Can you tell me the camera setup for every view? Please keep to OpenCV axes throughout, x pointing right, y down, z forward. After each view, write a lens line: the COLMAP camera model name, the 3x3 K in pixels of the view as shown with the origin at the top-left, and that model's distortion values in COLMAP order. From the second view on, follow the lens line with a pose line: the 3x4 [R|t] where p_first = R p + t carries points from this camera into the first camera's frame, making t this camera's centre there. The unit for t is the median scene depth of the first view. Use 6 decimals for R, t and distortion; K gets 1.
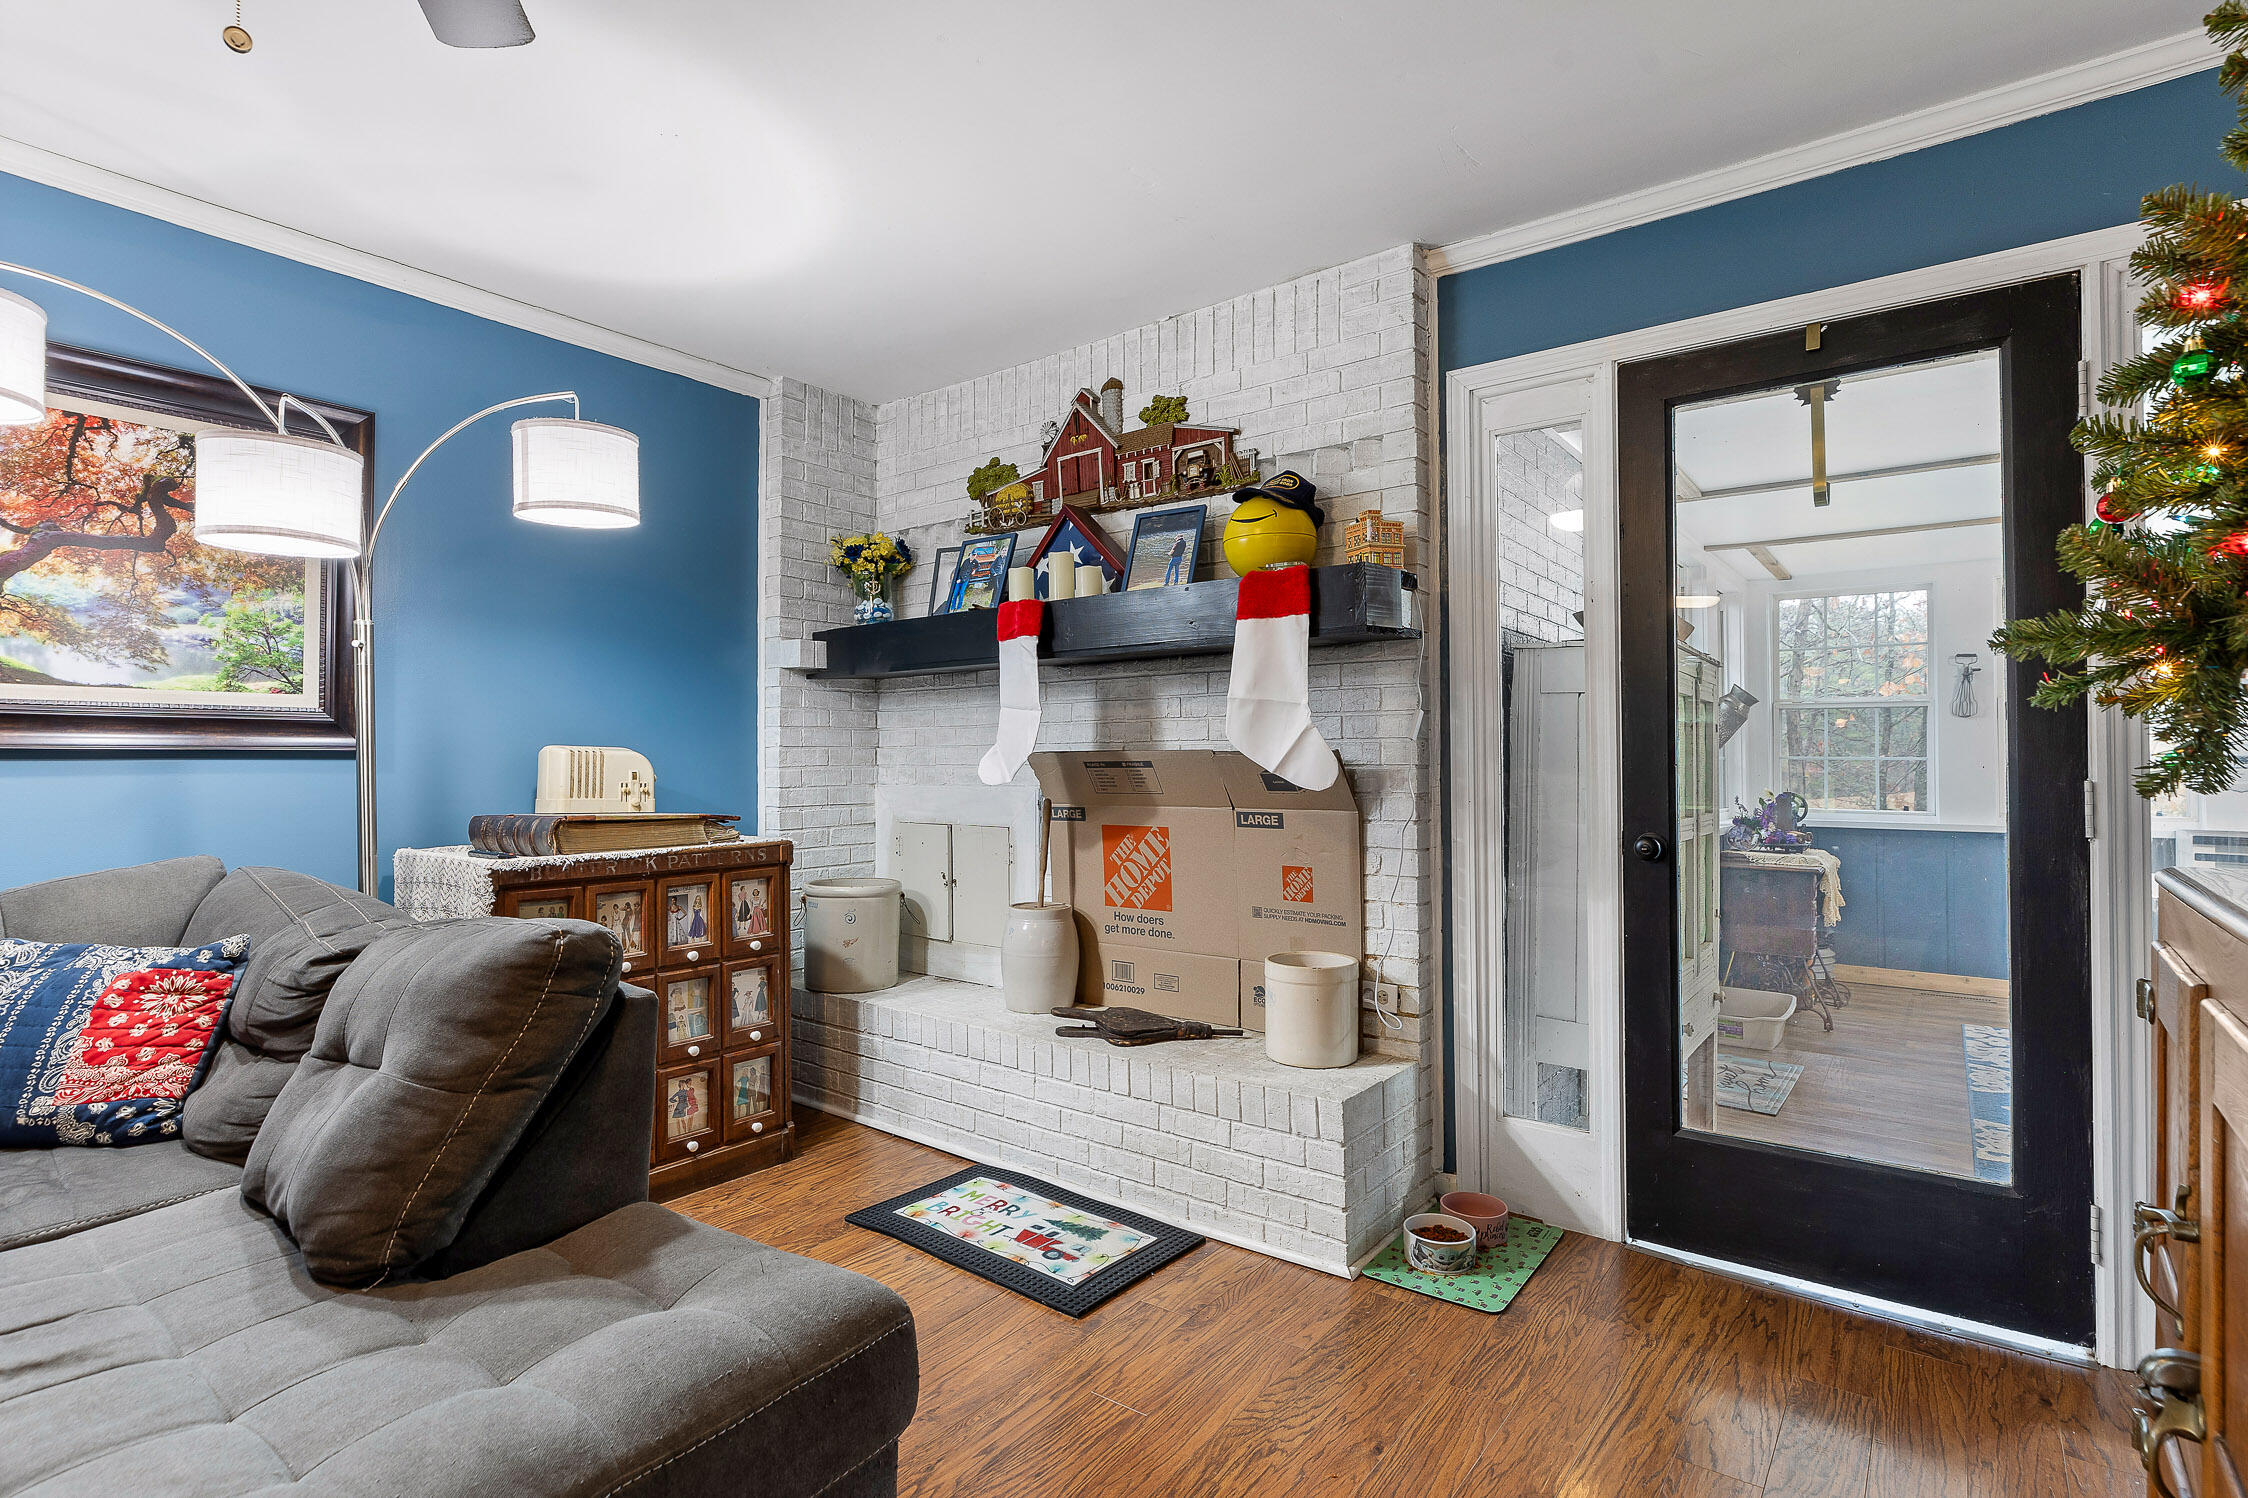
lens RADIAL K [[1106.4, 0, 1131.2], [0, 1106.4, 741.6], [0, 0, 1]] dist [-0.000473, -0.000231]
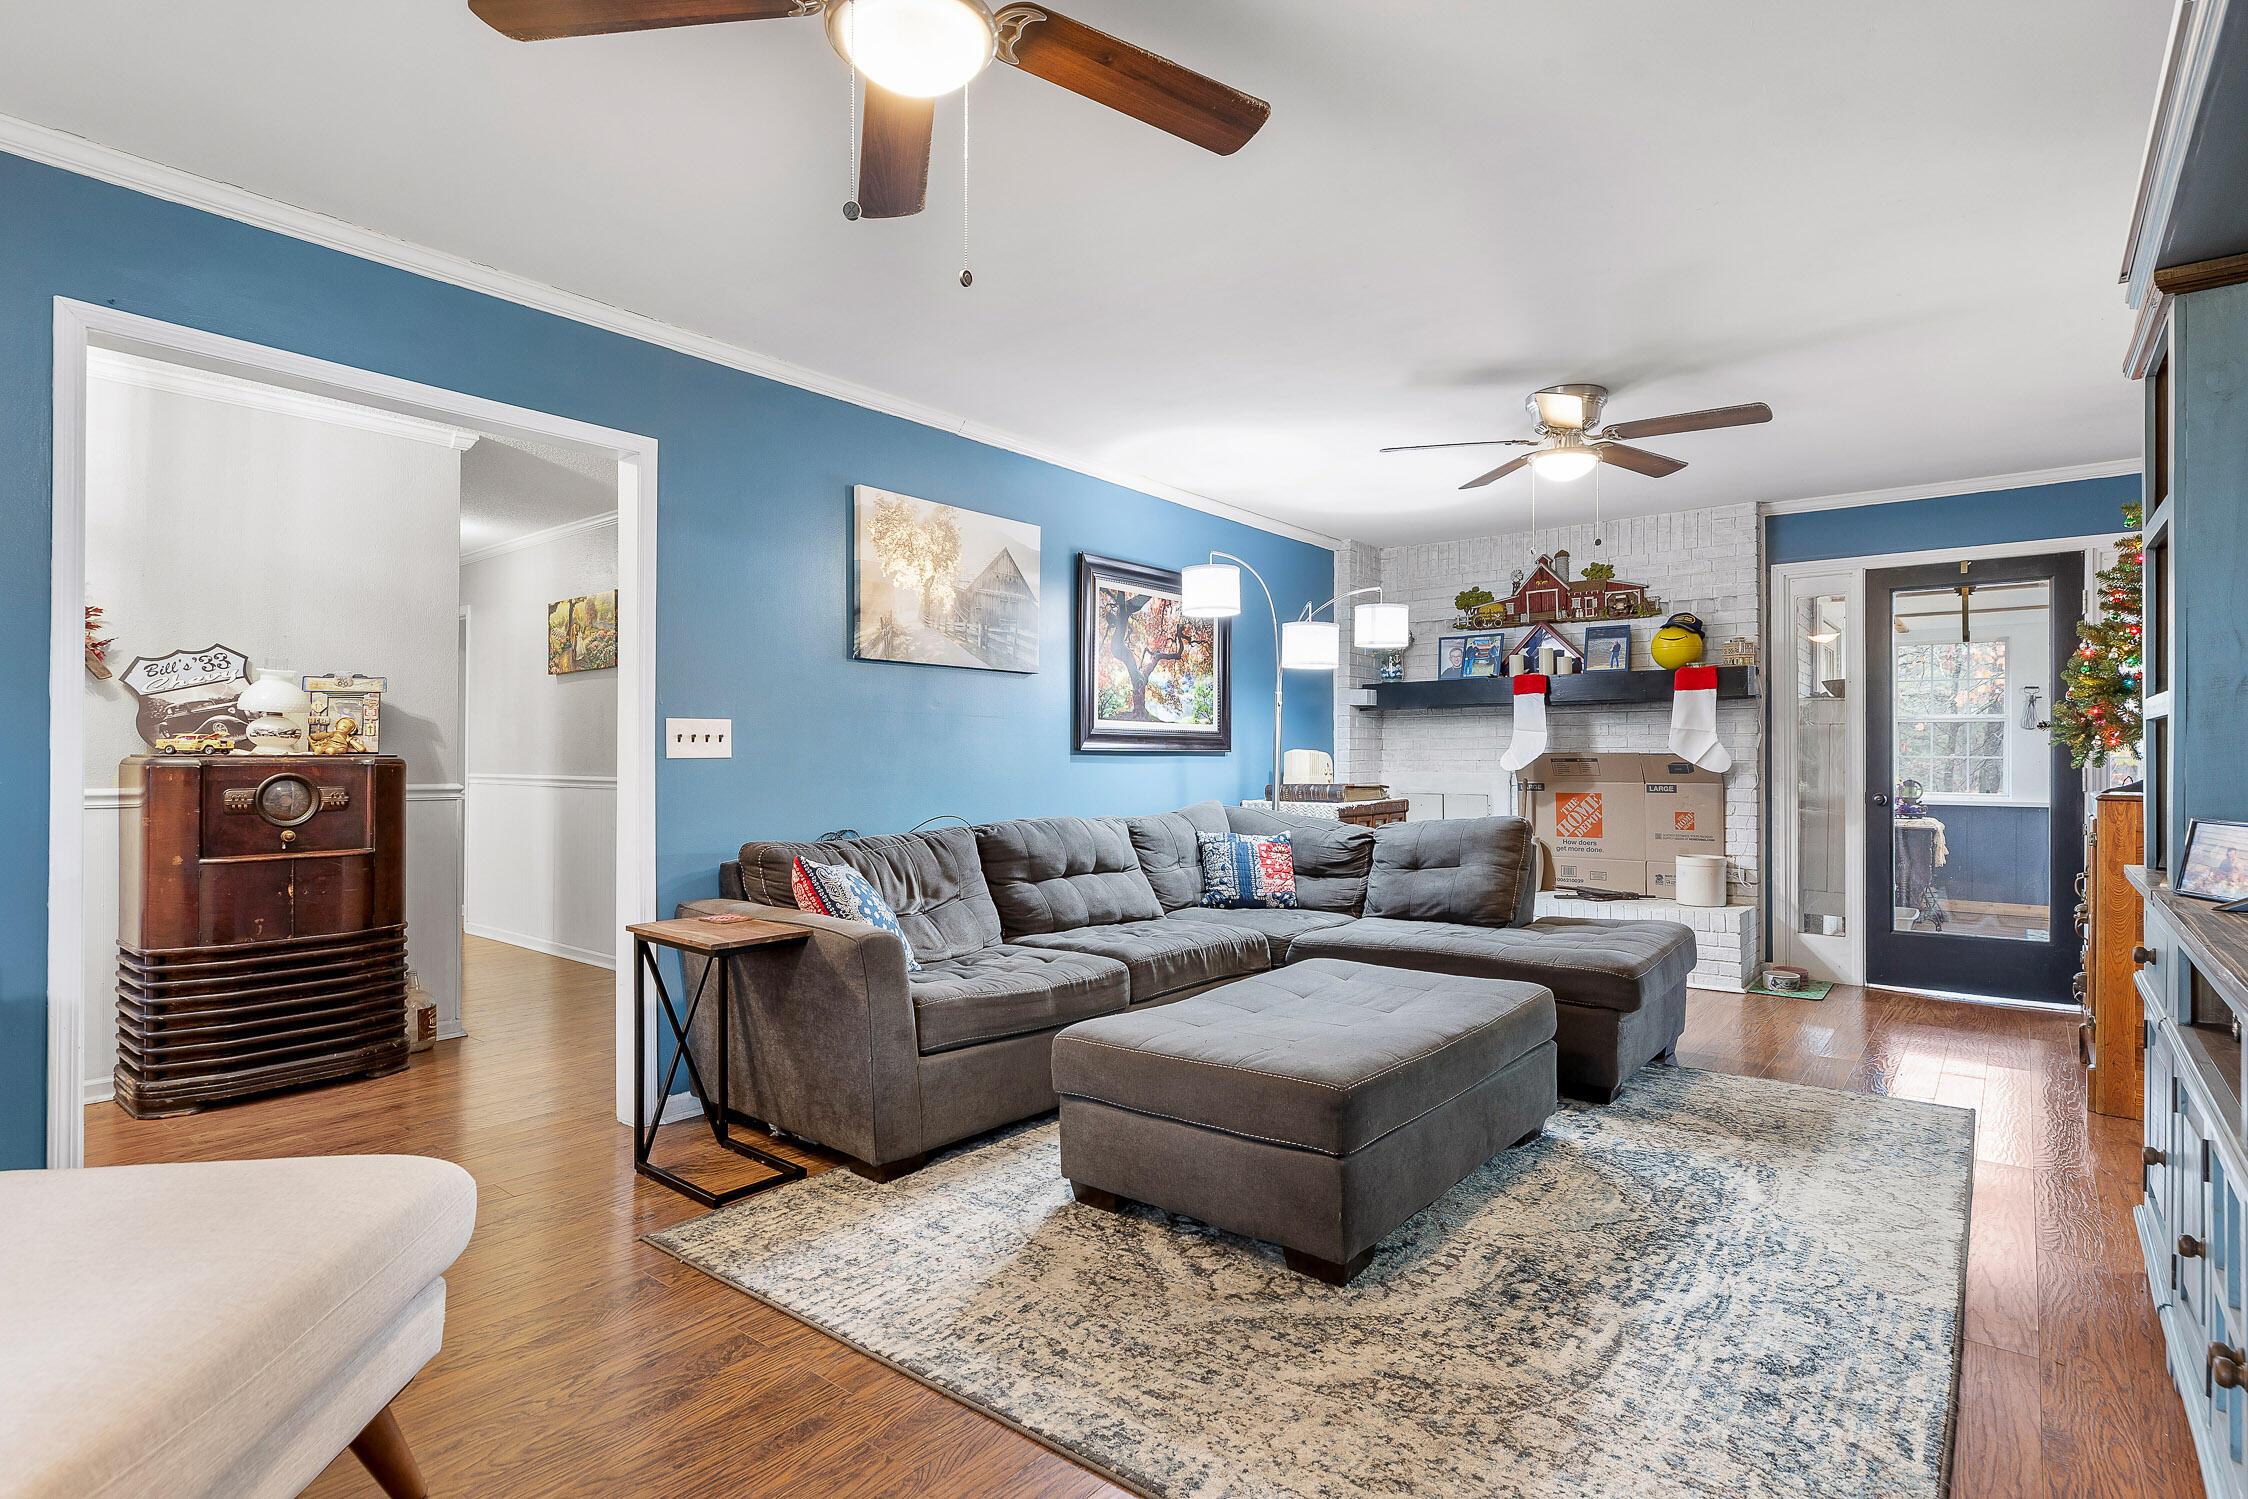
lens RADIAL K [[1142.8, 0, 1121.4], [0, 1142.8, 754.7], [0, 0, 1]] dist [-0.001932, 0.000051]
pose [[0.999719, 0.003257, -0.023494, -0.871154], [-0.002917, 0.999891, 0.014484, -0.016936], [0.023538, -0.014412, 0.999619, -1.141100]]
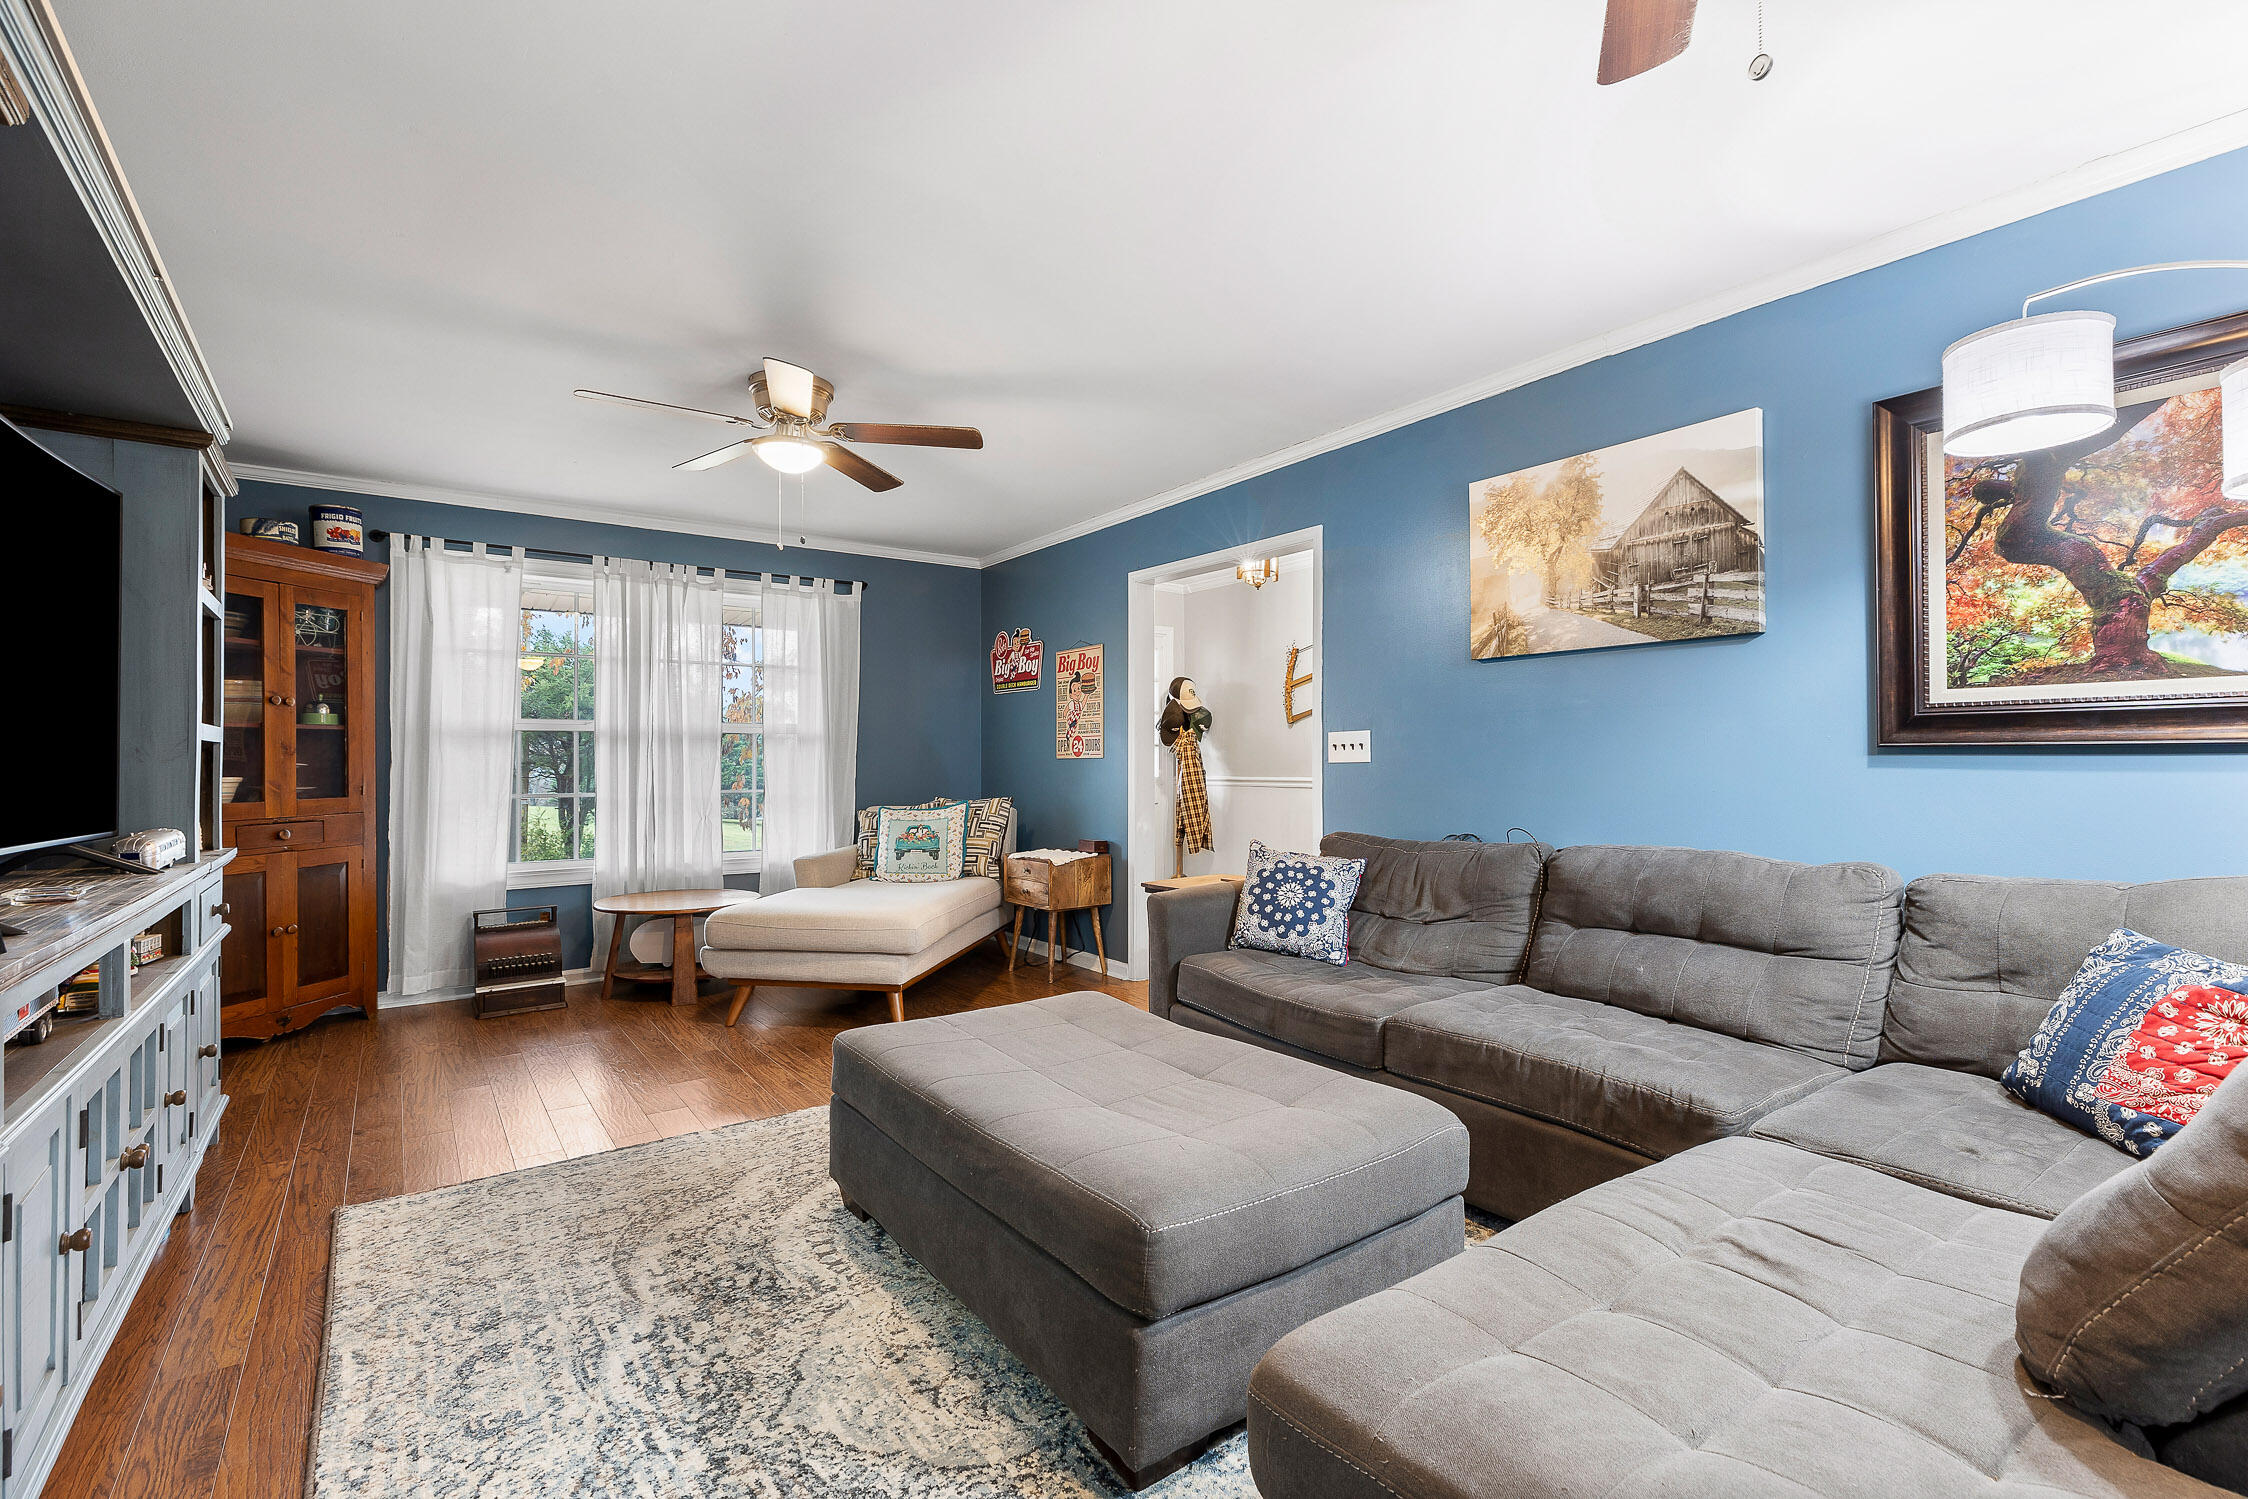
lens RADIAL K [[1014.1, 0, 1127.7], [0, 1014.1, 748.1], [0, 0, 1]] dist [0.002268, 0.000247]
pose [[-0.292945, -0.009383, -0.956083, 0.126550], [0.021921, 0.999623, -0.016527, 0.004382], [0.955878, -0.025800, -0.292629, 0.304422]]
